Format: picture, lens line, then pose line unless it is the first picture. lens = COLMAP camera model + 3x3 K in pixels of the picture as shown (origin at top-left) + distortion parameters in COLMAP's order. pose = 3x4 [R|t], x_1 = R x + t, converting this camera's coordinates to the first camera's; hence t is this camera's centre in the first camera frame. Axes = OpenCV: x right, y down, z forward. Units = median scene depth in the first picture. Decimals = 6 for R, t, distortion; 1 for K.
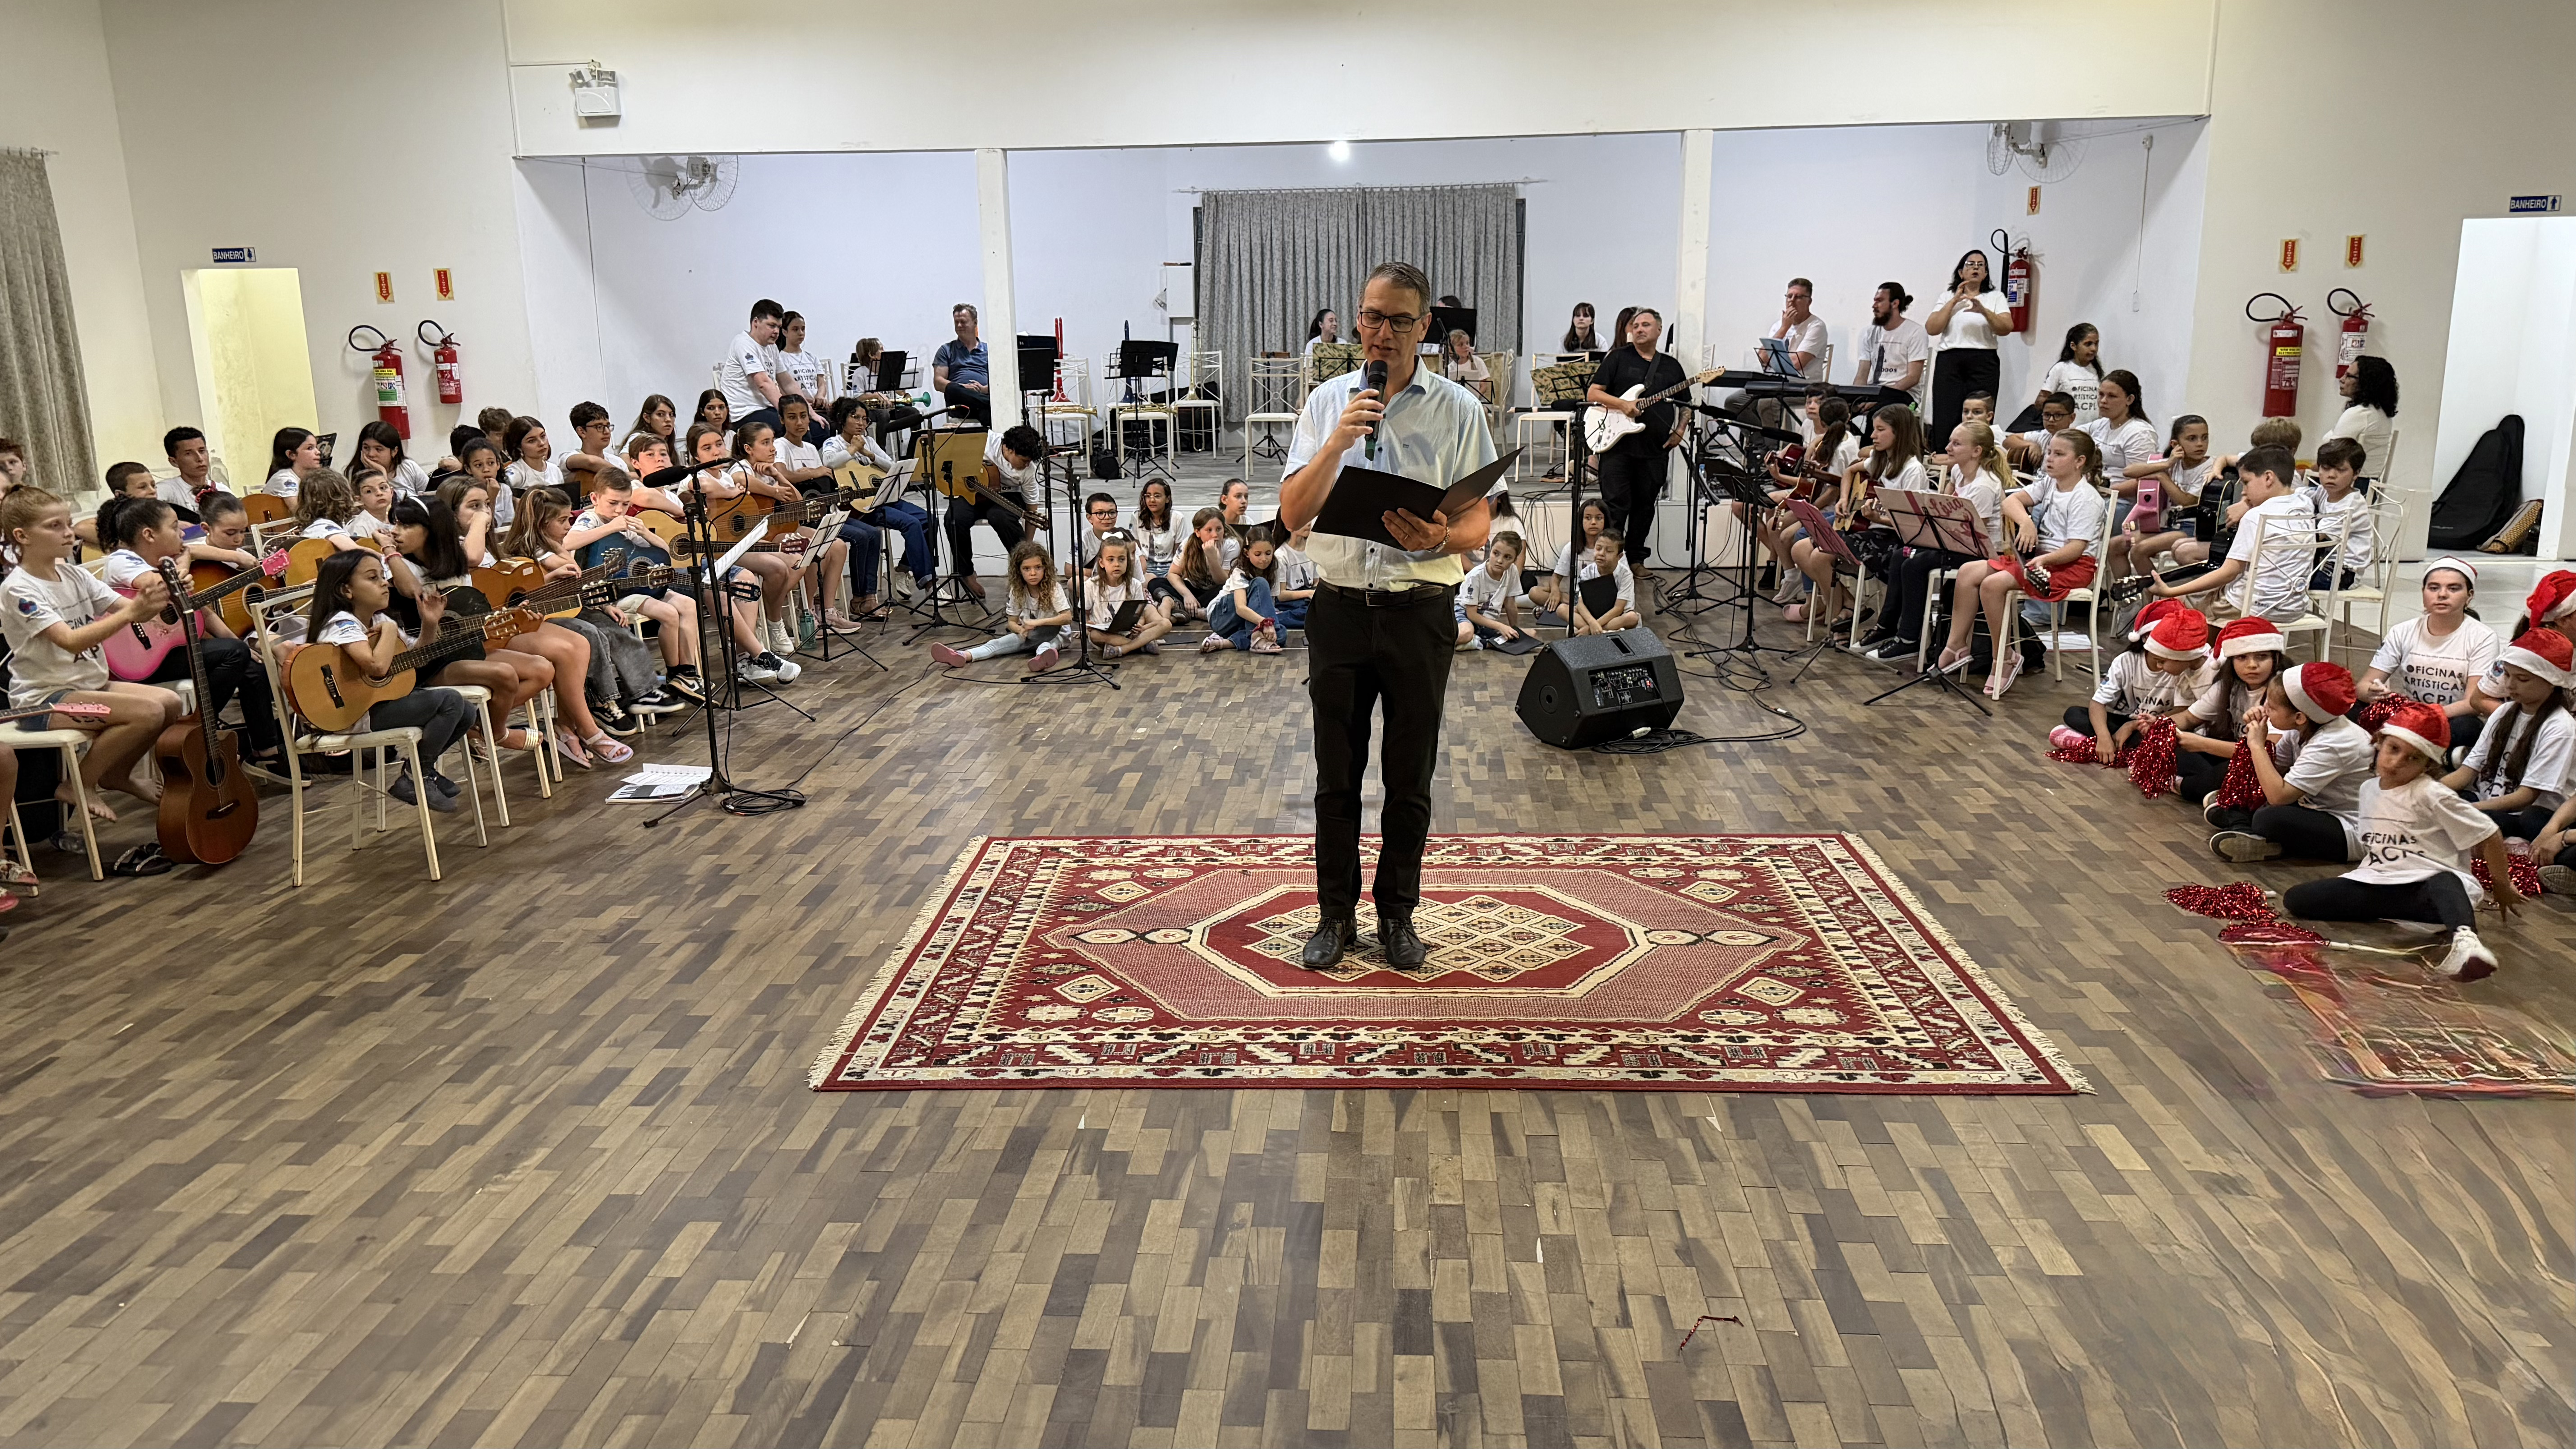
lens RADIAL K [[1816.4, 0, 1264.6], [0, 1816.4, 730.3], [0, 0, 1]] dist [0.049279, -0.057980]
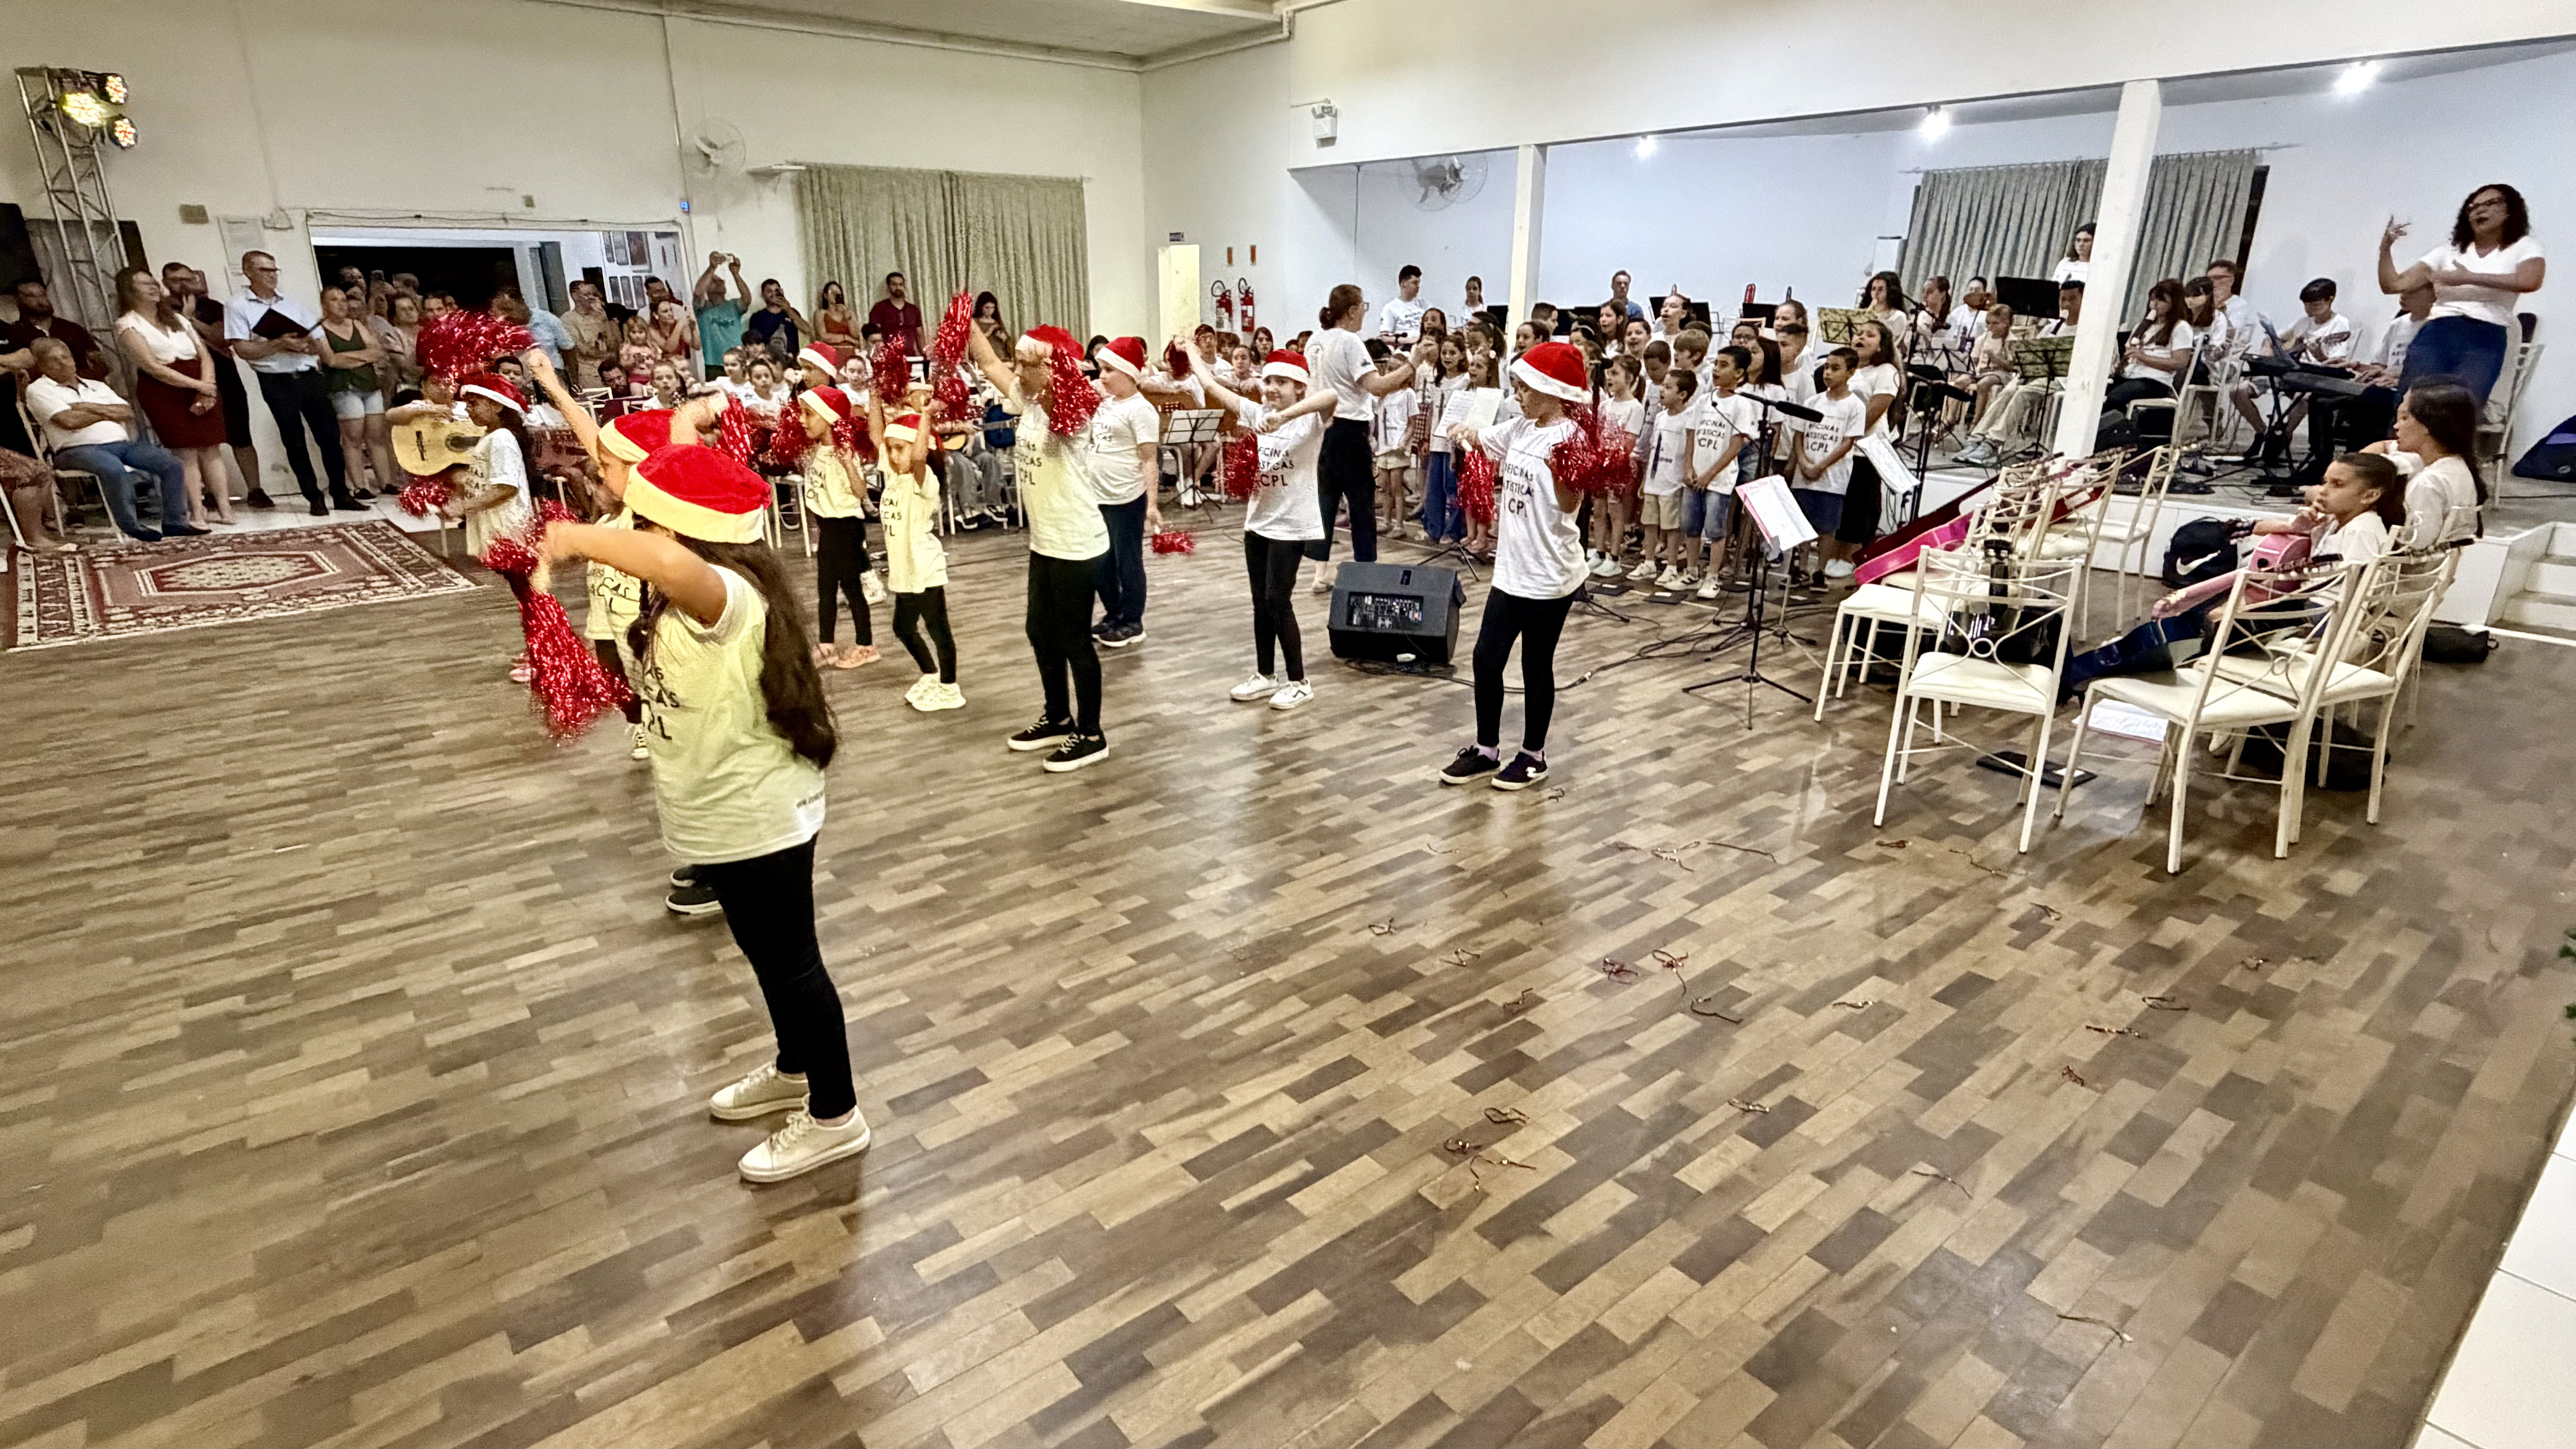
lens RADIAL K [[1271.2, 0, 1283.9], [0, 1271.2, 724.0], [0, 0, 1]] dist [0.003358, -0.001341]
pose [[0.680760, 0.255704, -0.686427, 1.121808], [-0.179400, 0.966755, 0.182211, -0.140766], [0.710199, -0.000897, 0.704001, 0.613026]]
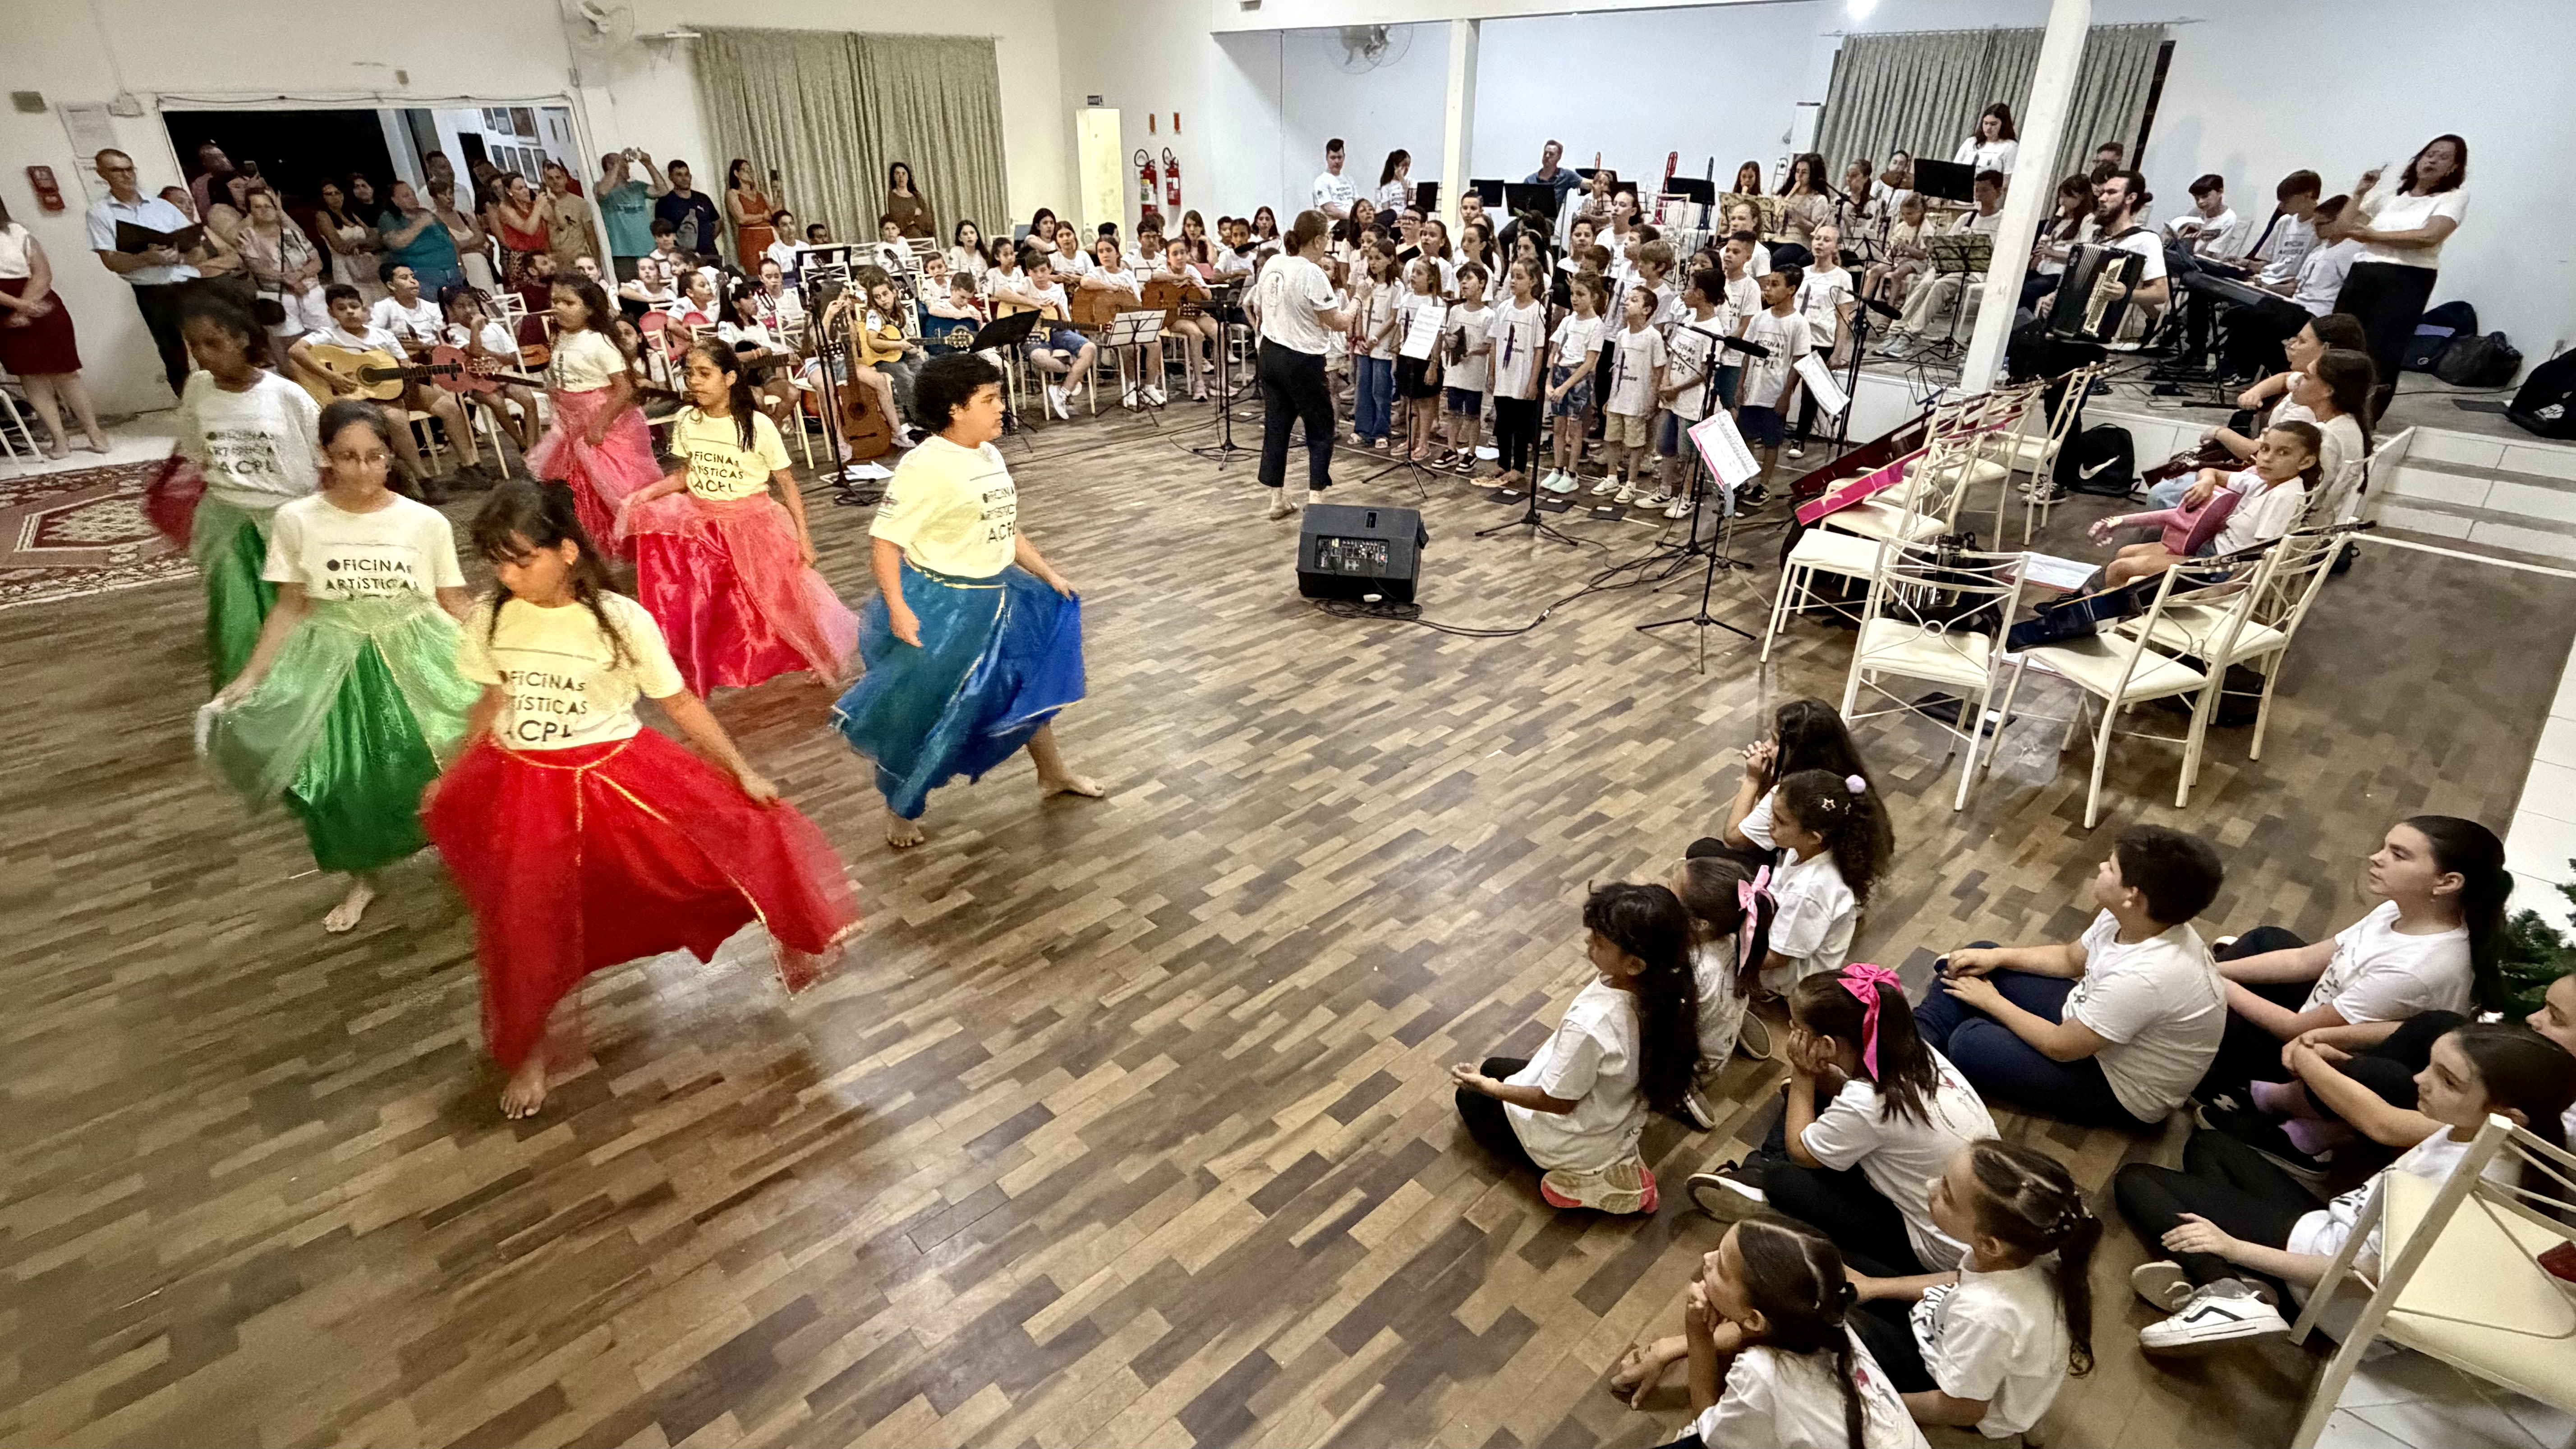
lens RADIAL K [[1227.0, 0, 1286.0], [0, 1227.0, 720.9], [0, 0, 1]] dist [0.004302, -0.001942]
pose [[0.734137, 0.320251, -0.598734, 1.054582], [-0.165994, 0.939679, 0.299082, -0.239947], [0.658399, -0.120181, 0.743012, 0.573488]]
